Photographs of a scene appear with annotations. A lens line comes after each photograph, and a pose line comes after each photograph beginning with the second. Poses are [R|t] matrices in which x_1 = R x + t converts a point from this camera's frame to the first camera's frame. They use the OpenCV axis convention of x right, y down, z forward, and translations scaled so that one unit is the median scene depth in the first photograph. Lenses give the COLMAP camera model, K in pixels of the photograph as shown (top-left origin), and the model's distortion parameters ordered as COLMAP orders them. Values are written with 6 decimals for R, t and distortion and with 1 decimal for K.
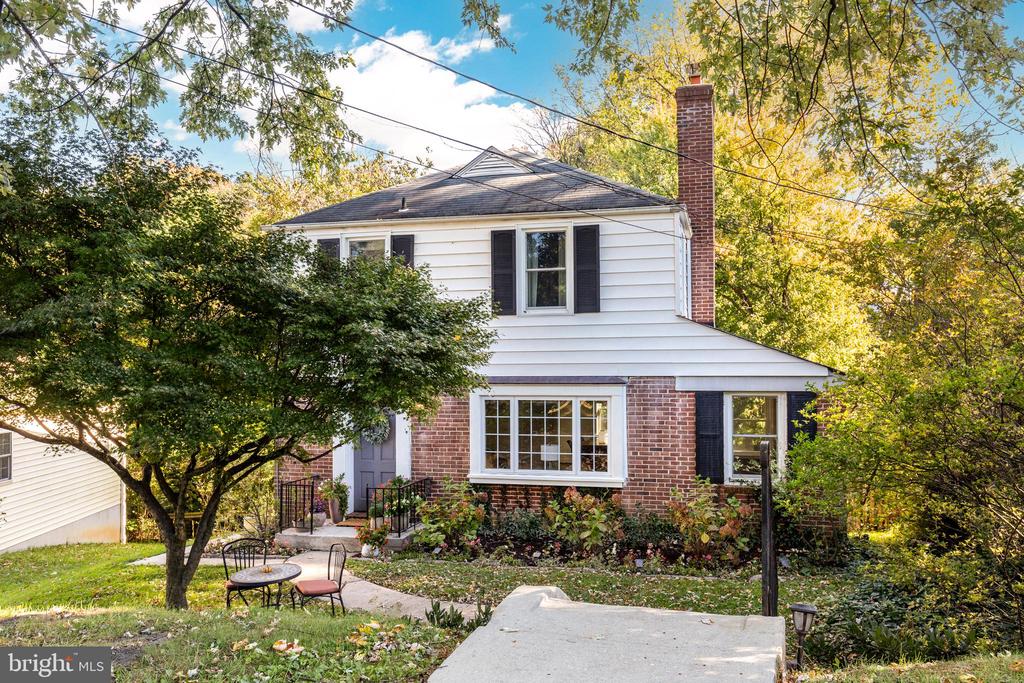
lens RADIAL K [[753.6, 0, 536.1], [0, 753.6, 336.9], [0, 0, 1]] dist [-0.003156, 0.000976]
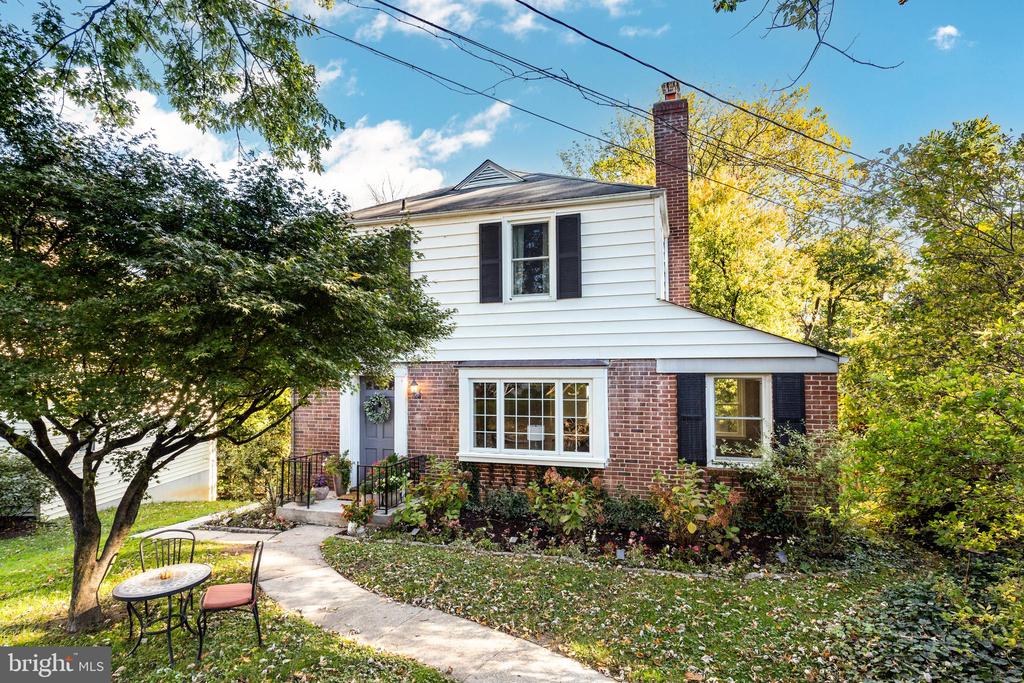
lens RADIAL K [[559.3, 0, 503.9], [0, 559.3, 333.5], [0, 0, 1]] dist [-0.004351, 0.002185]
pose [[0.997288, -0.004422, -0.073467, 0.035528], [0.003085, 0.999828, -0.018306, 0.031250], [0.073535, 0.018030, 0.997130, 0.232677]]
